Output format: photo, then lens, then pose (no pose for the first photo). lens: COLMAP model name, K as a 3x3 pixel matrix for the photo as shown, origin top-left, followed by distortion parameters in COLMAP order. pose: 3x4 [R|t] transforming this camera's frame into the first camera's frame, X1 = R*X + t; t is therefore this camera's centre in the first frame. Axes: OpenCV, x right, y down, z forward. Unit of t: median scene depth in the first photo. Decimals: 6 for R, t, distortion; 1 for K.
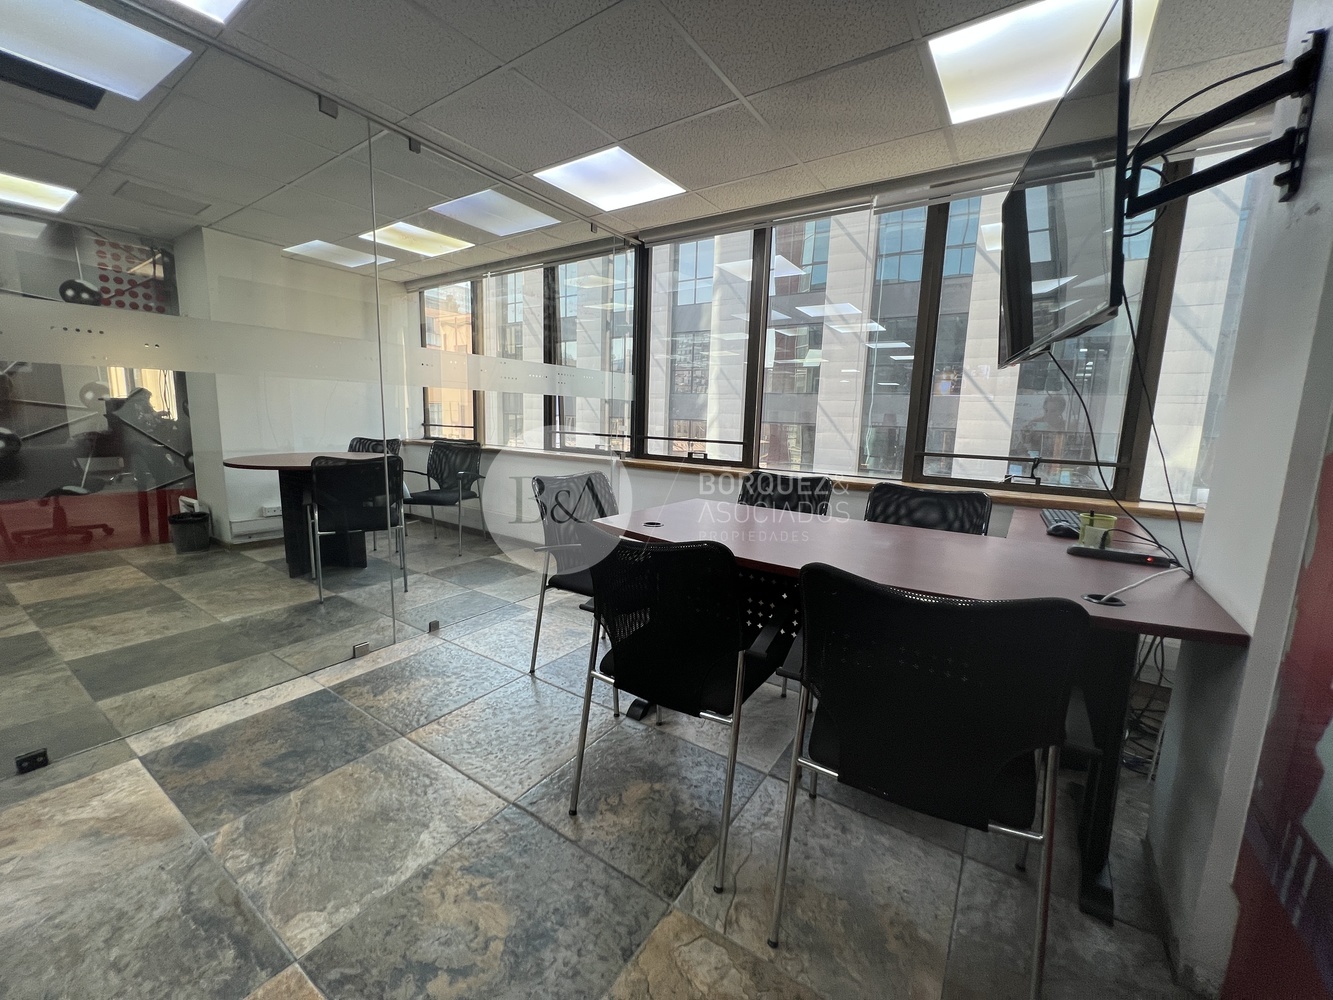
lens RADIAL K [[535.1, 0, 657.8], [0, 535.1, 500.7], [0, 0, 1]] dist [-0.004465, 0.001012]
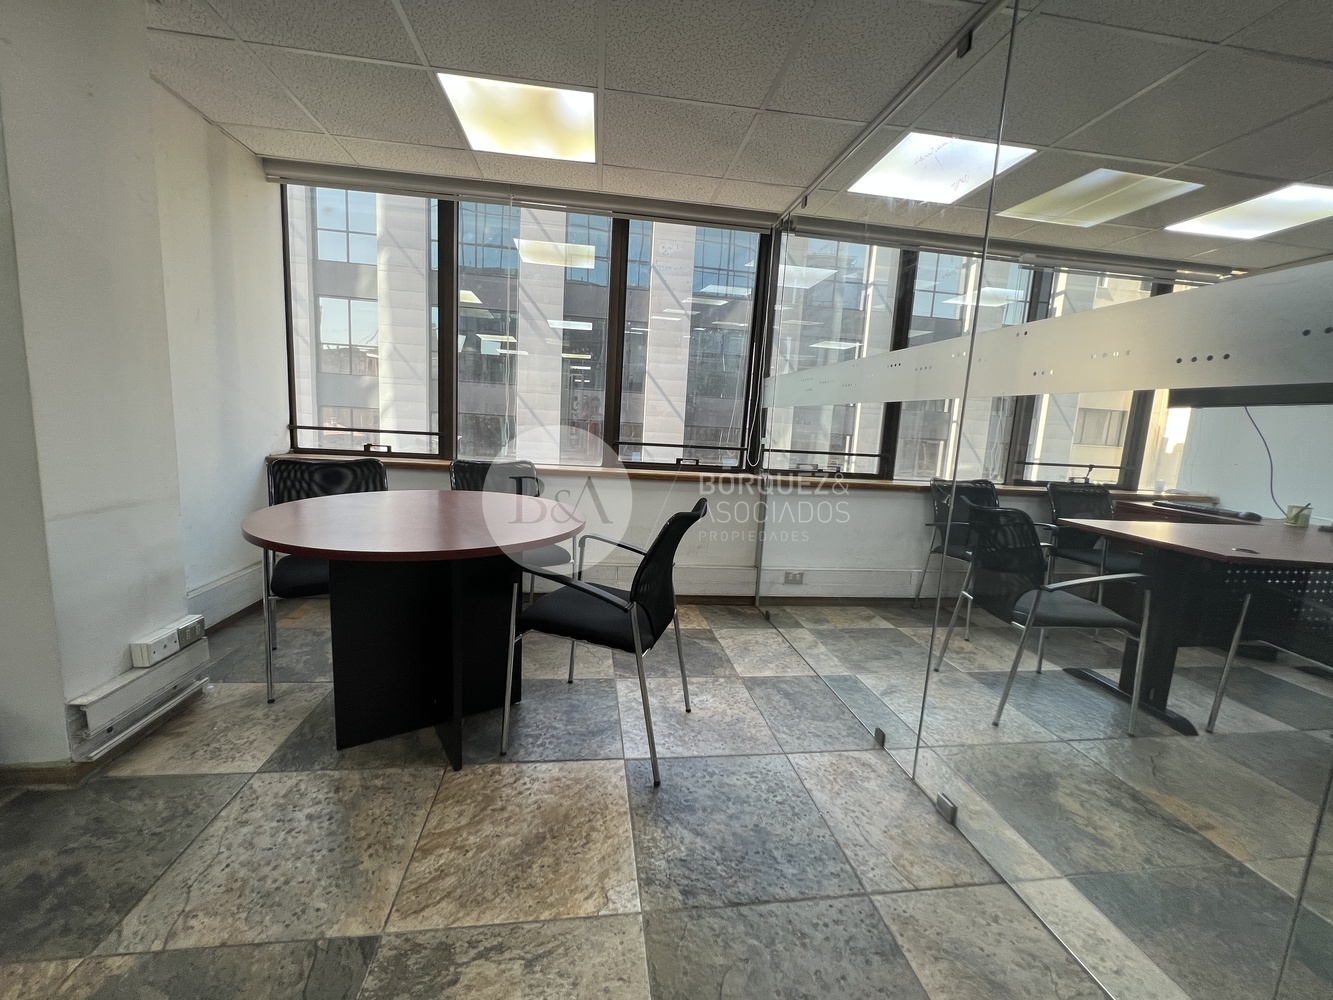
lens RADIAL K [[535.1, 0, 664.9], [0, 535.1, 499.6], [0, 0, 1]] dist [-0.004465, 0.001012]
pose [[0.740608, -0.091199, 0.665719, -0.742558], [0.071298, 0.995819, 0.057102, -0.098705], [-0.668144, 0.005174, 0.744014, 0.452955]]
